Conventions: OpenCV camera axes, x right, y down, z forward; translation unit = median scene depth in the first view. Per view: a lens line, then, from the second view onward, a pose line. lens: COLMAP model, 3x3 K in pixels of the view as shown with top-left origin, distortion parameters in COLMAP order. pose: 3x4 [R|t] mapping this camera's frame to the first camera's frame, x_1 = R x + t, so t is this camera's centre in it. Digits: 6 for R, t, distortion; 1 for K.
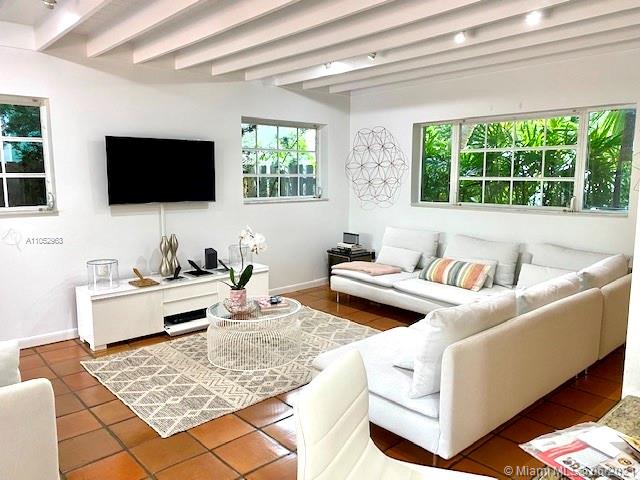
lens RADIAL K [[487.0, 0, 318.1], [0, 487.0, 242.5], [0, 0, 1]] dist [0.008262, -0.003169]
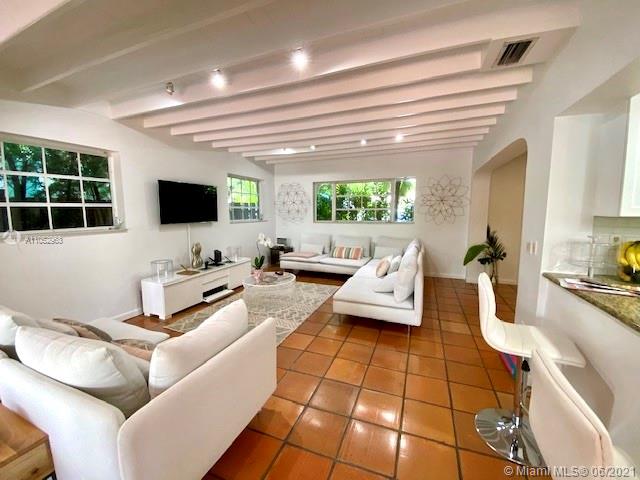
lens RADIAL K [[256.9, 0, 322.7], [0, 256.9, 243.3], [0, 0, 1]] dist [-0.014416, -0.003851]
pose [[0.890758, -0.056317, 0.450976, -0.311339], [0.062291, 0.998057, 0.001600, 0.011475], [-0.450189, 0.026667, 0.892535, 0.047739]]
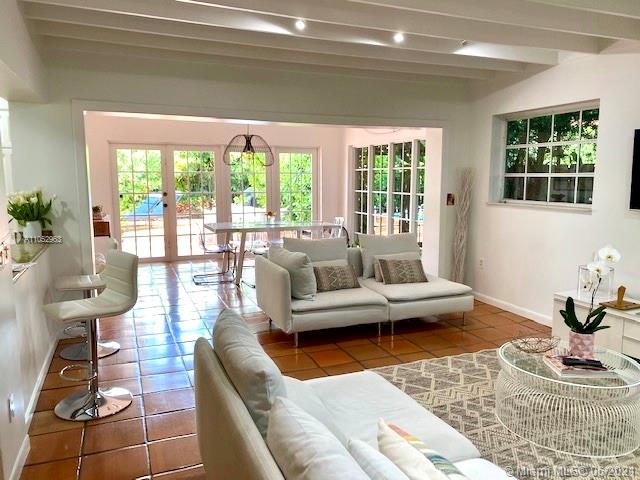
lens RADIAL K [[487.0, 0, 320.6], [0, 487.0, 234.2], [0, 0, 1]] dist [0.008262, -0.003169]
pose [[-0.331463, 0.109127, -0.937136, 0.523598], [-0.139779, 0.976646, 0.163168, -0.089716], [0.933056, 0.185077, -0.308469, 0.702404]]
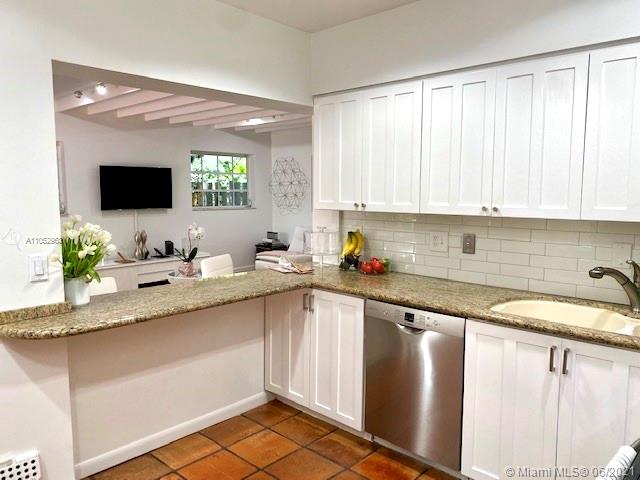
lens RADIAL K [[487.0, 0, 330.8], [0, 487.0, 236.1], [0, 0, 1]] dist [0.008262, -0.003169]
pose [[0.993610, -0.011410, 0.112291, 0.104023], [0.016057, 0.999048, -0.040564, 0.070013], [-0.111721, 0.042108, 0.992847, -0.542385]]
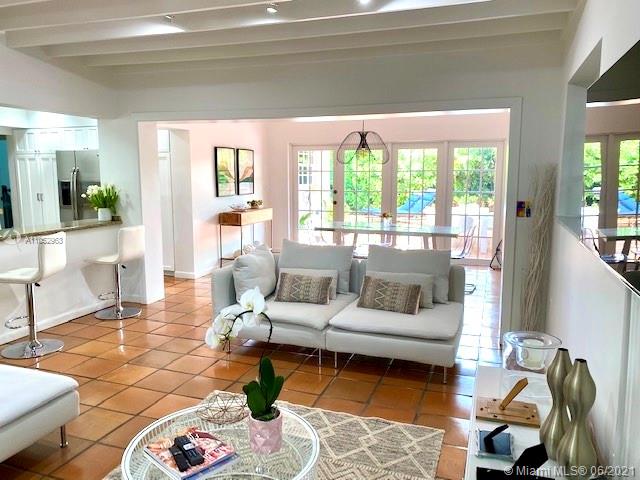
lens RADIAL K [[487.0, 0, 321.4], [0, 487.0, 236.2], [0, 0, 1]] dist [0.008262, -0.003169]
pose [[-0.880394, 0.055936, -0.470932, -0.002011], [-0.074381, 0.964443, 0.253607, -0.163272], [0.468373, 0.258302, -0.844930, 1.164062]]
